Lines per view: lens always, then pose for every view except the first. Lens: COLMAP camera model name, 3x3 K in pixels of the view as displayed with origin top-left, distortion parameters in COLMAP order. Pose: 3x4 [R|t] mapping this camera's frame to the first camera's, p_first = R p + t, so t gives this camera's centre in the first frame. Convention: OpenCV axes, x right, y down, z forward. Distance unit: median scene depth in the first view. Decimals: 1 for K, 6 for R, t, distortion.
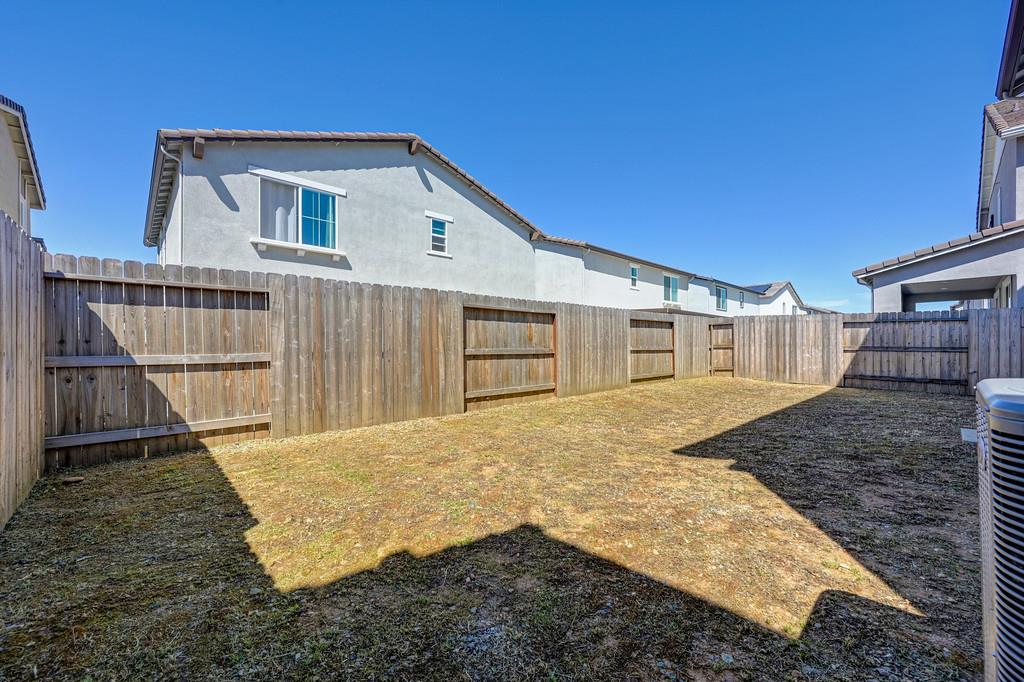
lens RADIAL K [[404.1, 0, 514.1], [0, 404.1, 345.1], [0, 0, 1]] dist [-0.000682, -0.000059]
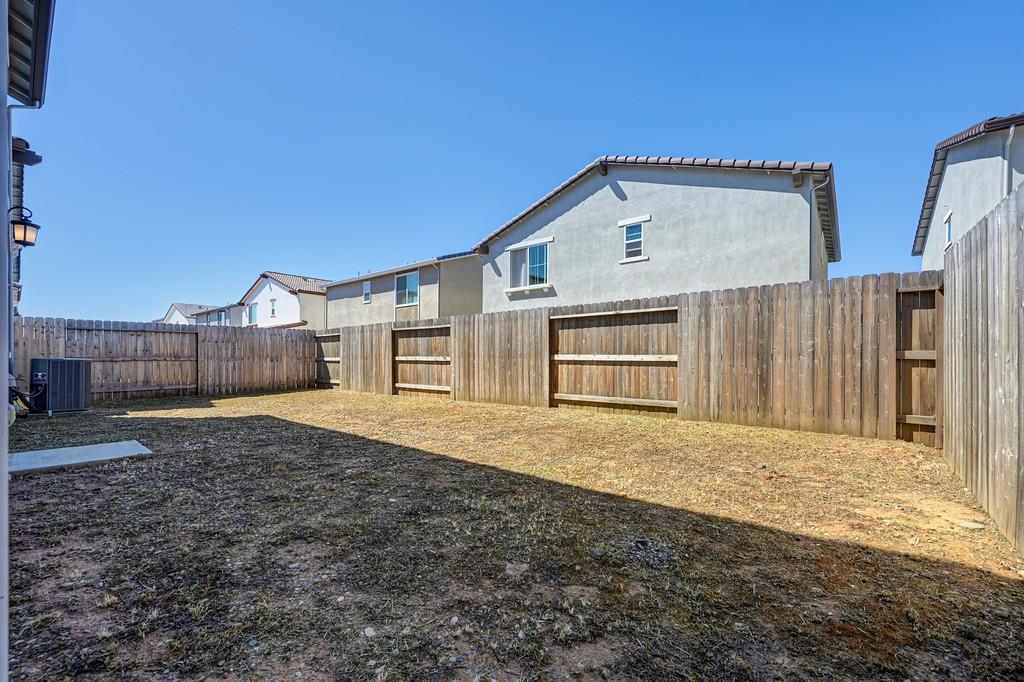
lens RADIAL K [[409.5, 0, 515.3], [0, 409.5, 357.3], [0, 0, 1]] dist [-0.000772, -0.000031]
pose [[0.142130, 0.000656, -0.989848, 0.888829], [-0.000260, 1.000000, 0.000626, 0.006440], [0.989848, 0.000168, 0.142130, 0.706567]]
